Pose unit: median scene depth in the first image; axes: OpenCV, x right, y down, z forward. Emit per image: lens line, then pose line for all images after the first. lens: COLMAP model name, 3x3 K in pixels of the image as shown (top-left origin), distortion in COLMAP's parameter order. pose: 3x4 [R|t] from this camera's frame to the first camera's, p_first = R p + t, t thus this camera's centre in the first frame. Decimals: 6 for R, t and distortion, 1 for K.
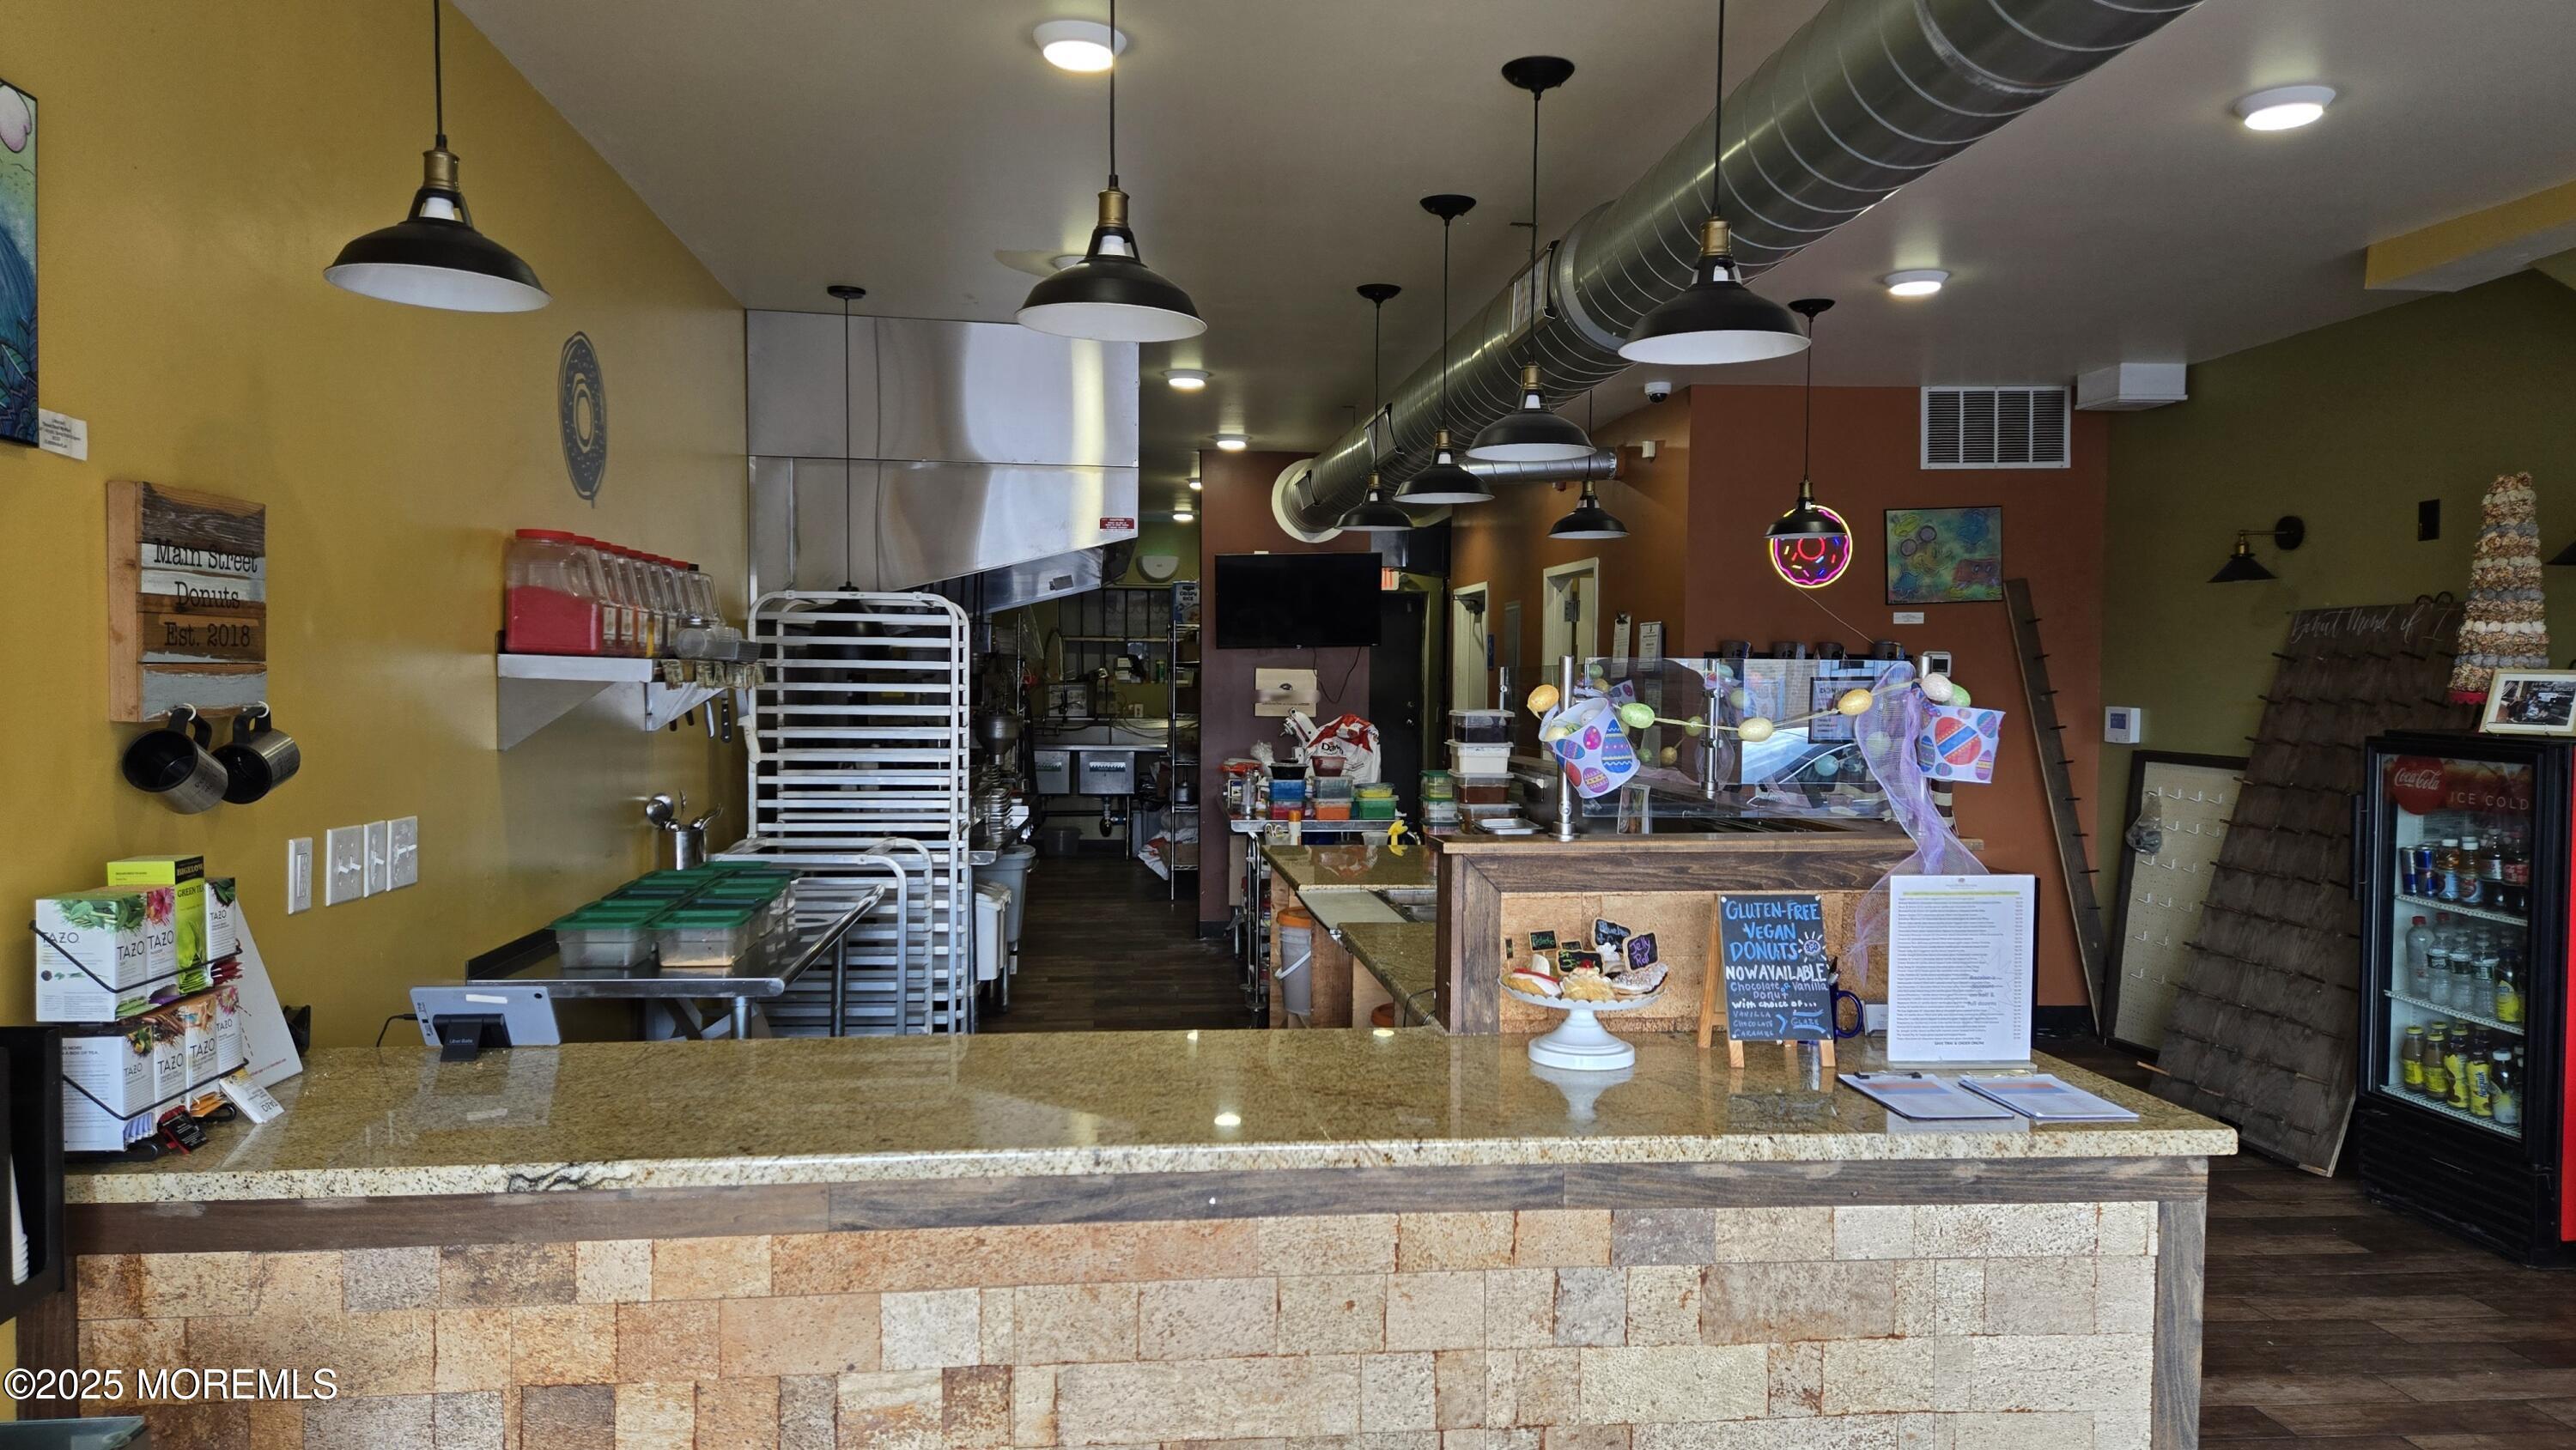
lens RADIAL K [[1746.6, 0, 1299.3], [0, 1746.6, 705.7], [0, 0, 1]] dist [0.088009, -0.078115]
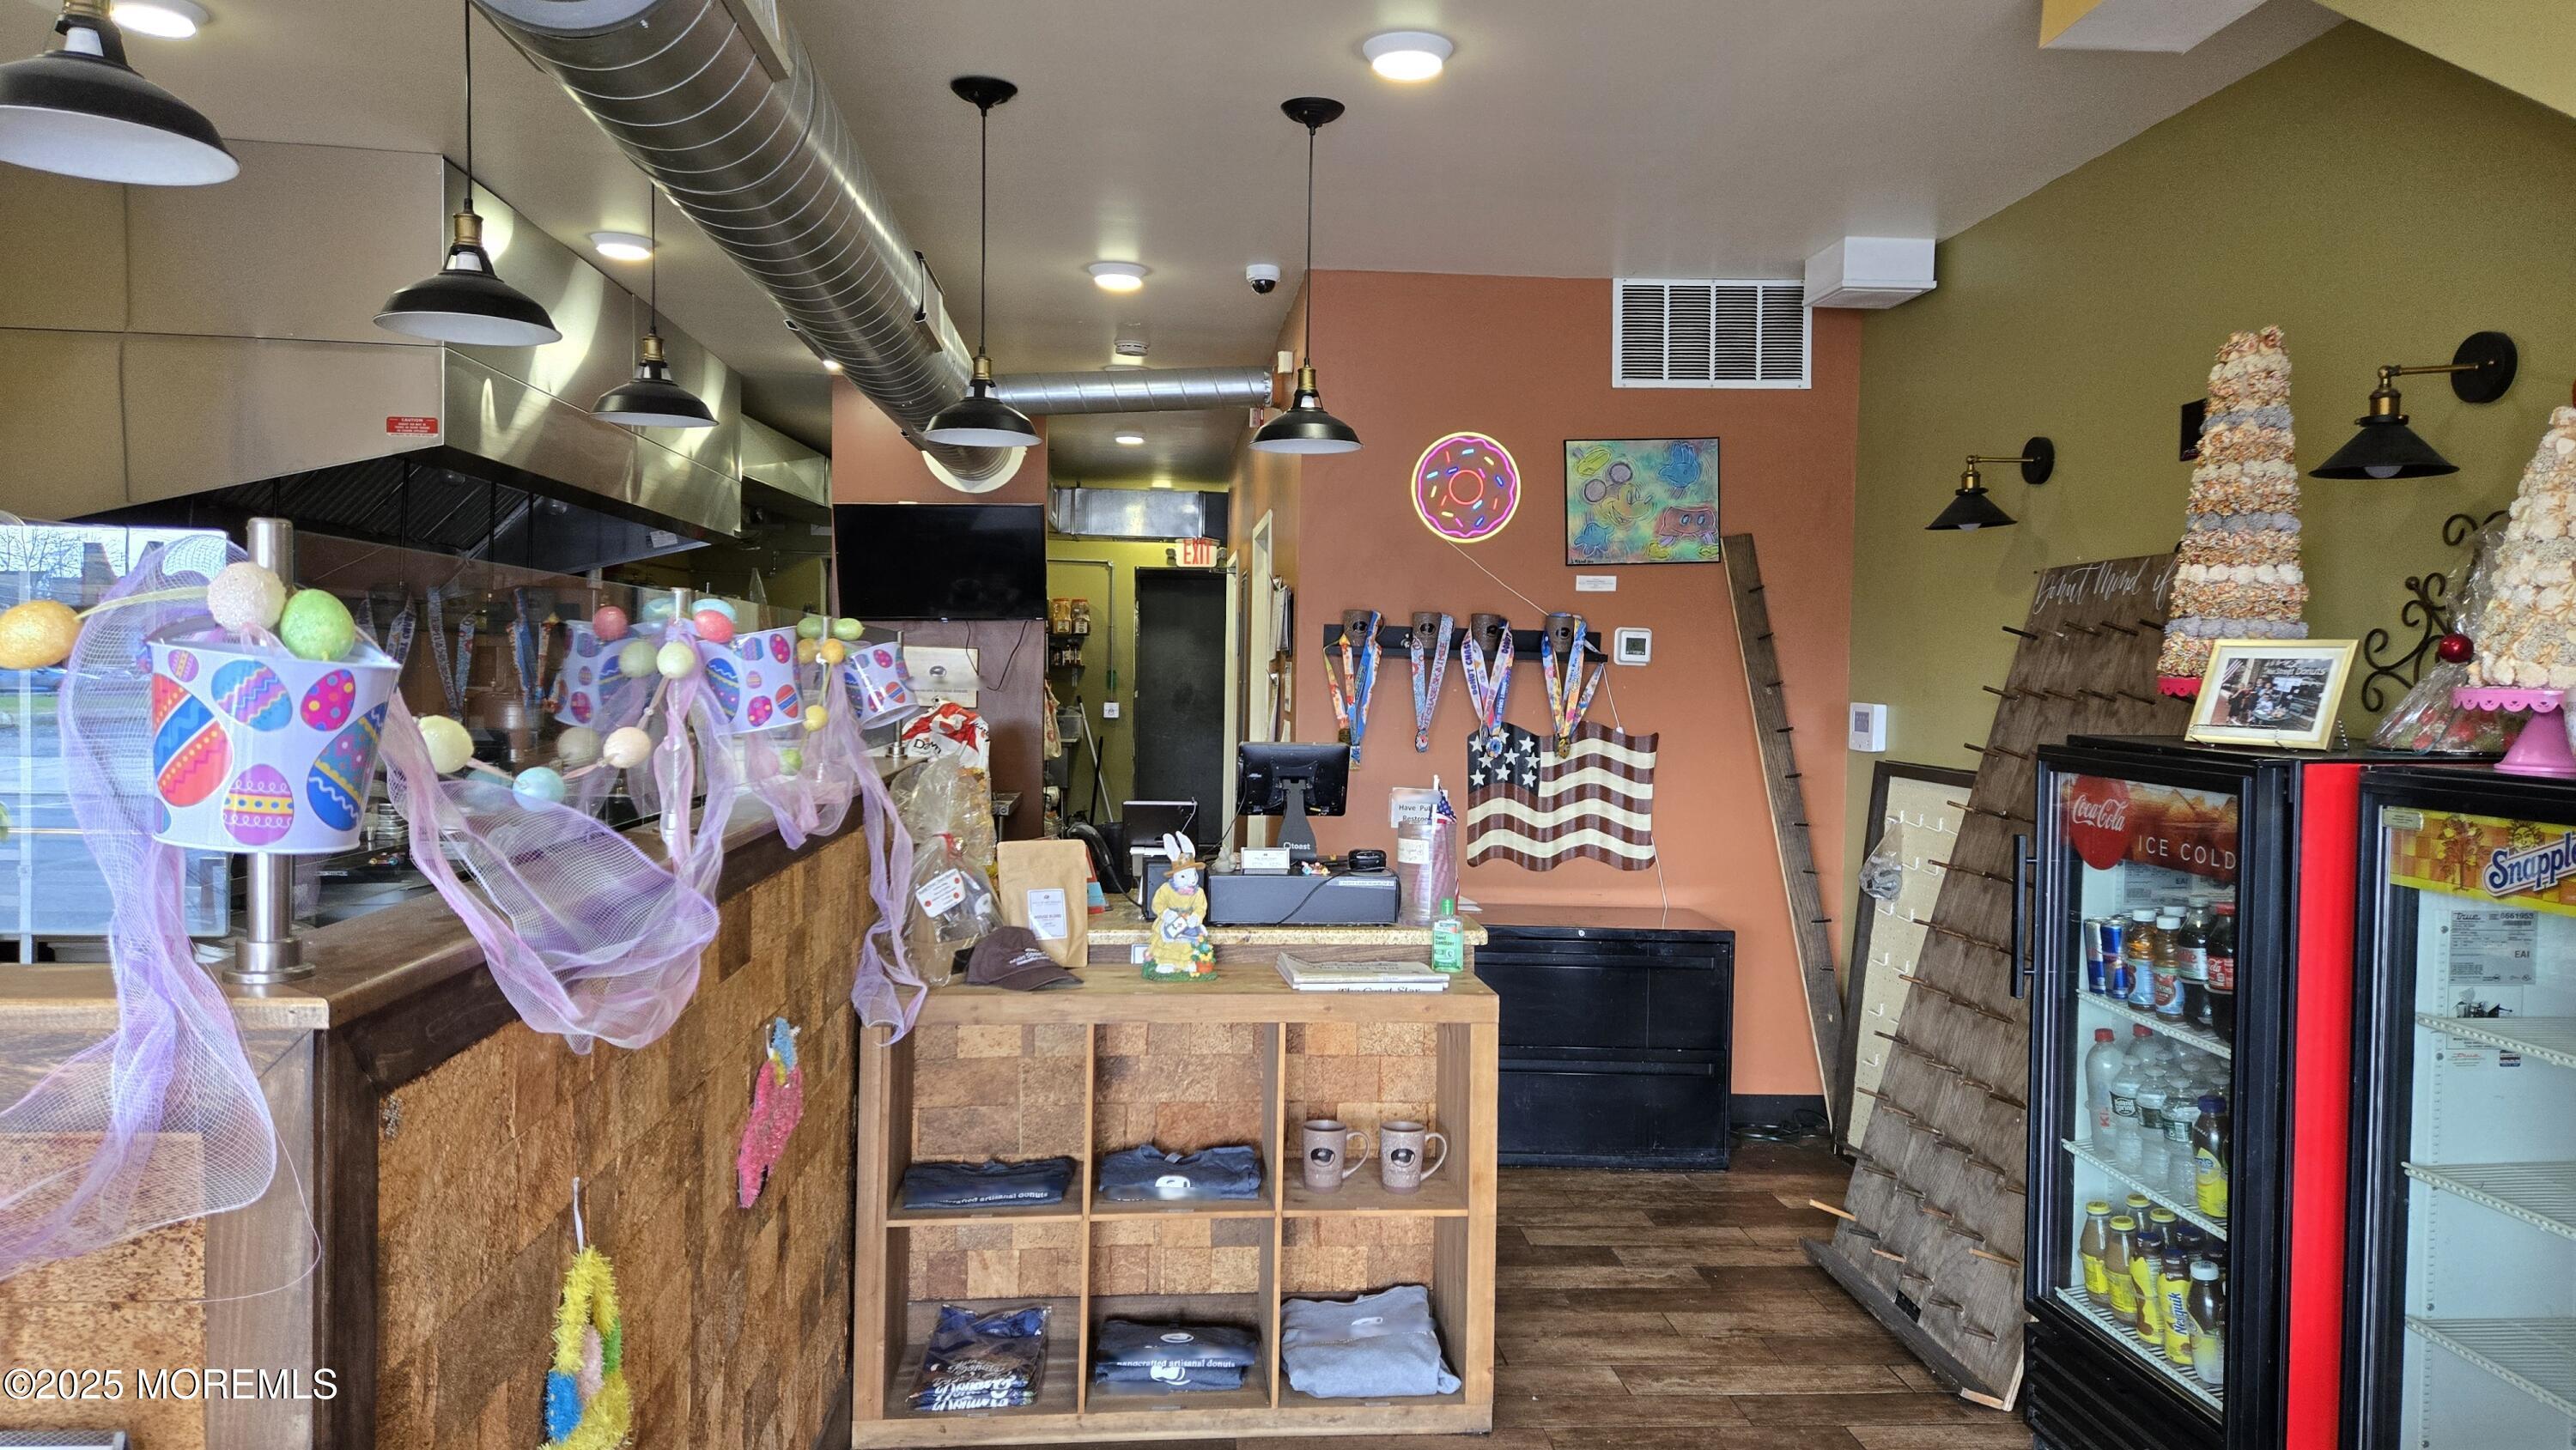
lens RADIAL K [[1761.4, 0, 1295.0], [0, 1761.4, 697.6], [0, 0, 1]] dist [0.095602, -0.075468]
pose [[0.999755, 0.013113, -0.017845, 0.340519], [-0.013174, 0.999908, -0.003265, 0.005635], [0.017800, 0.003499, 0.999835, 0.347630]]
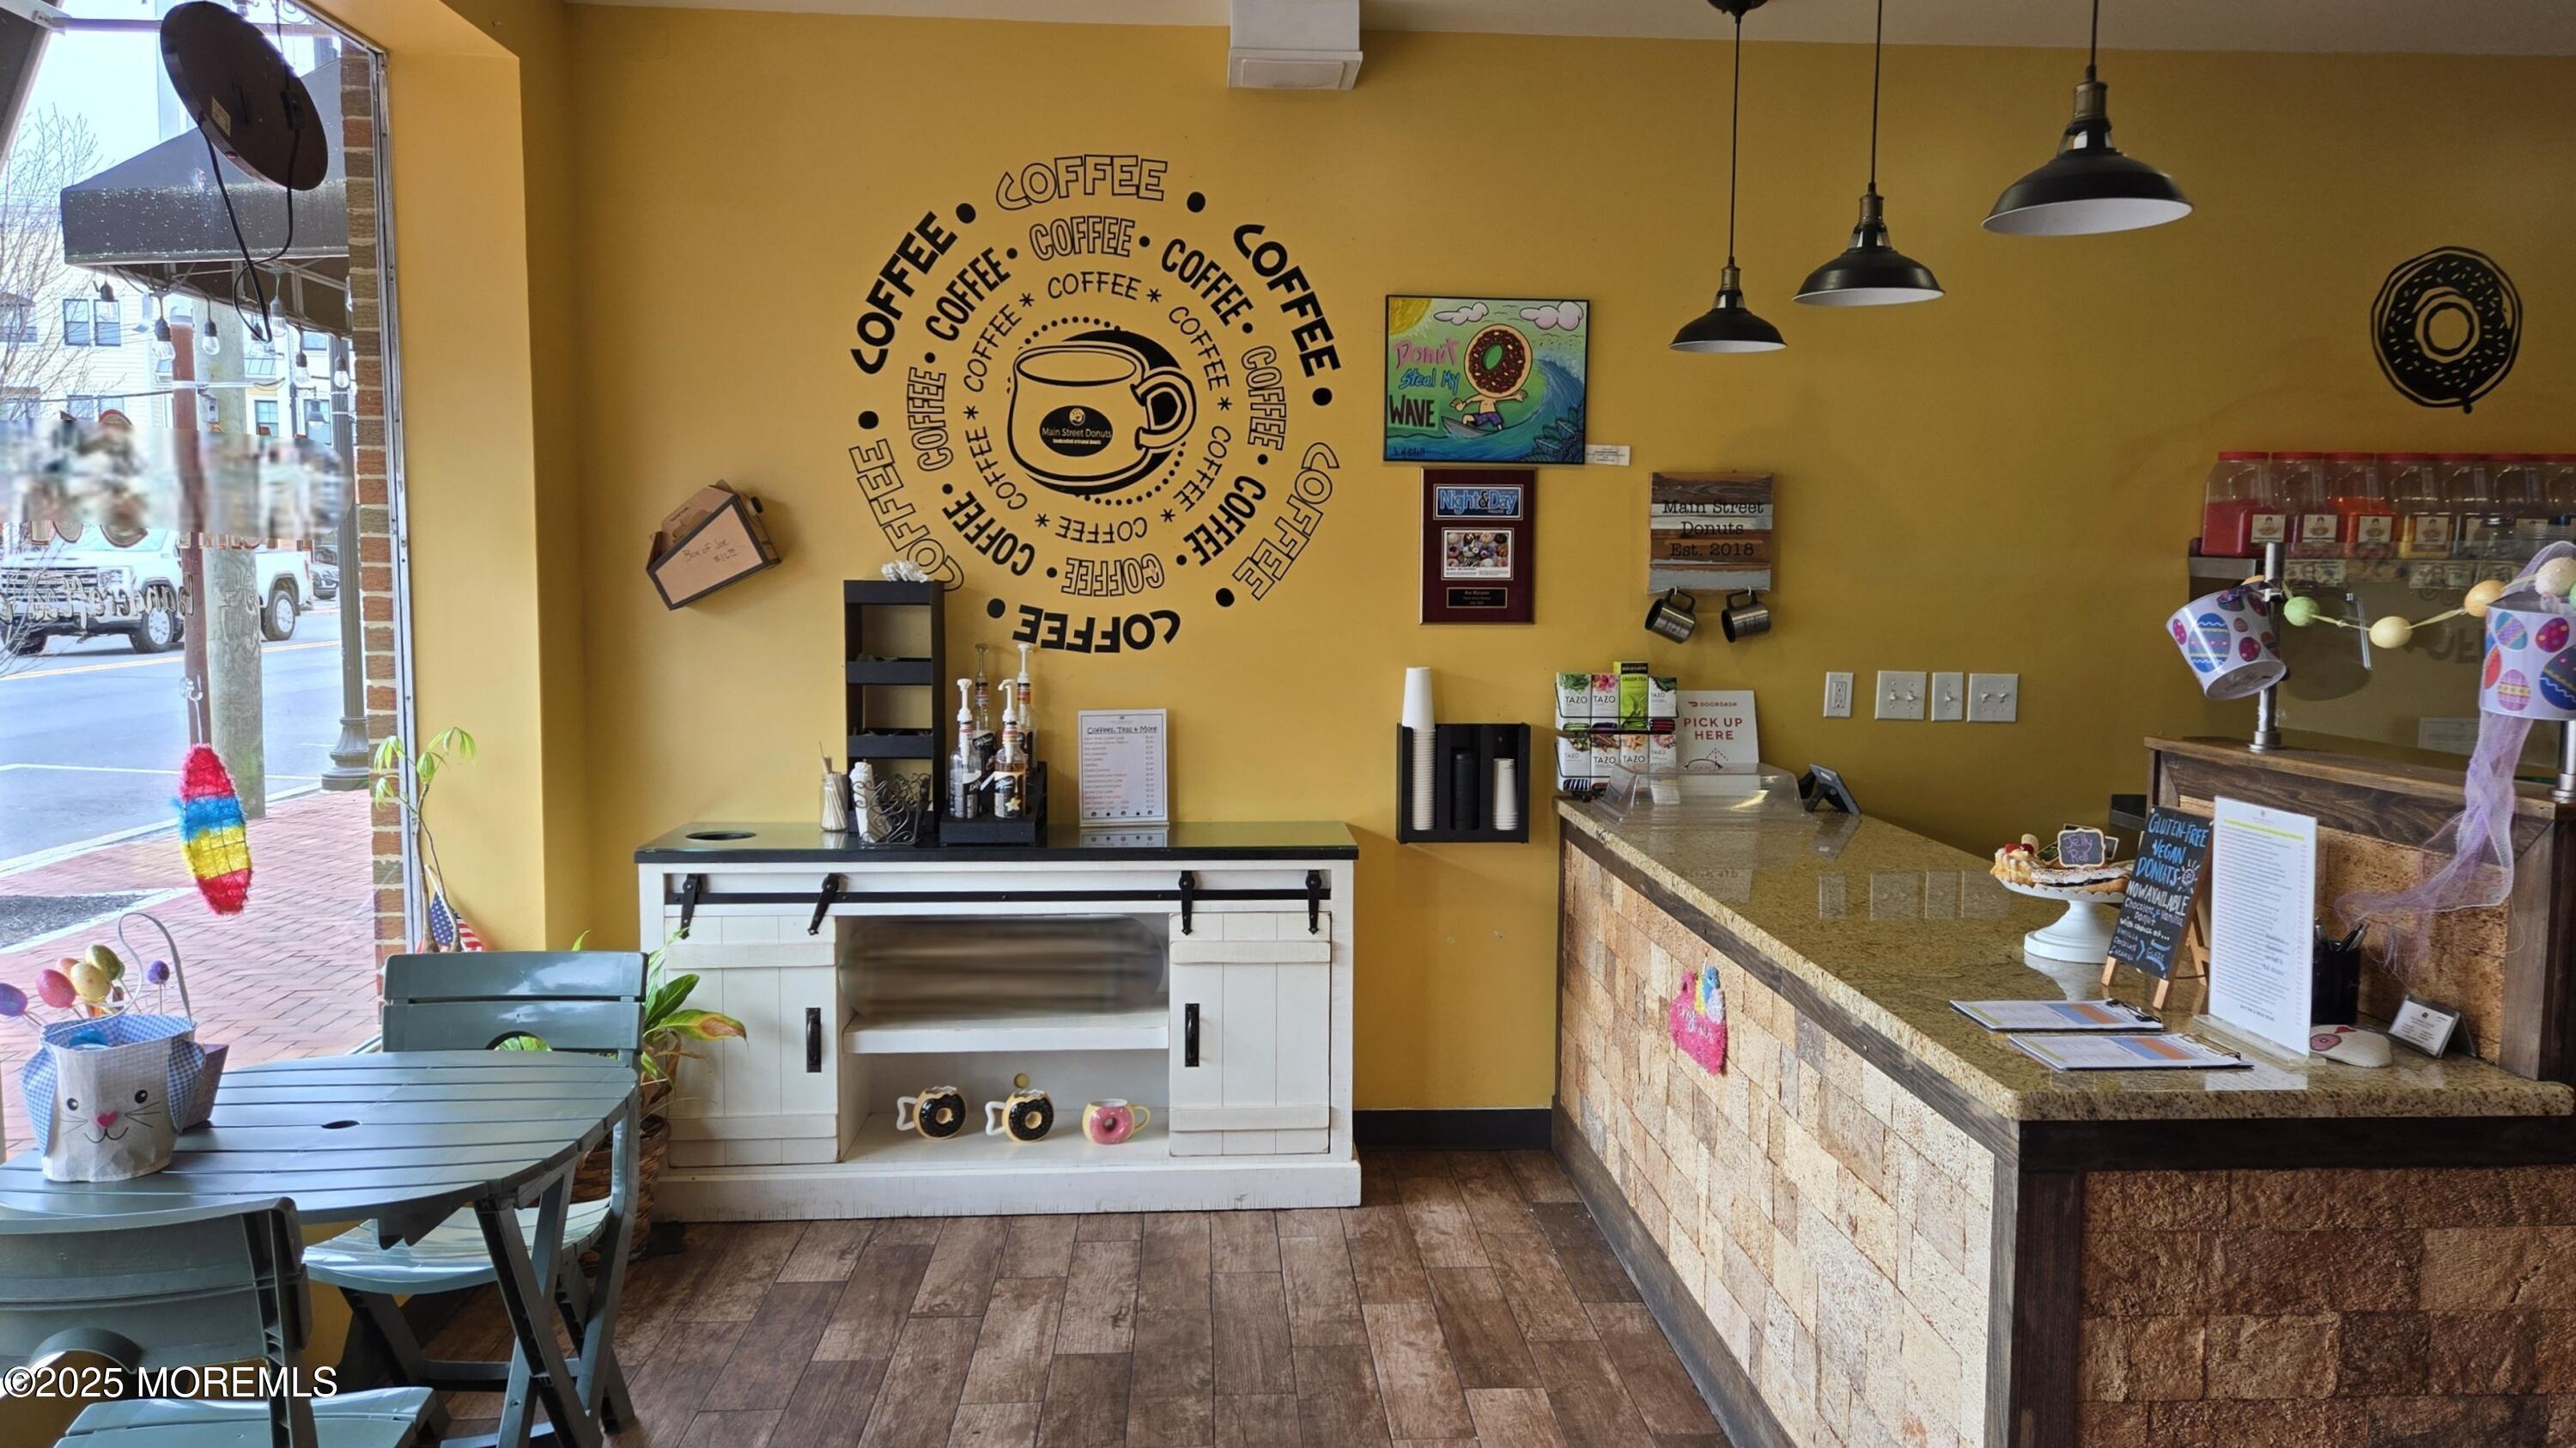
lens RADIAL K [[1897.0, 0, 1385.6], [0, 1897.0, 713.5], [0, 0, 1]] dist [0.099862, -0.100897]
pose [[-0.015557, 0.067488, -0.997599, 0.636149], [-0.029233, 0.997262, 0.067921, 0.002580], [0.999452, 0.030220, -0.013542, 0.319241]]
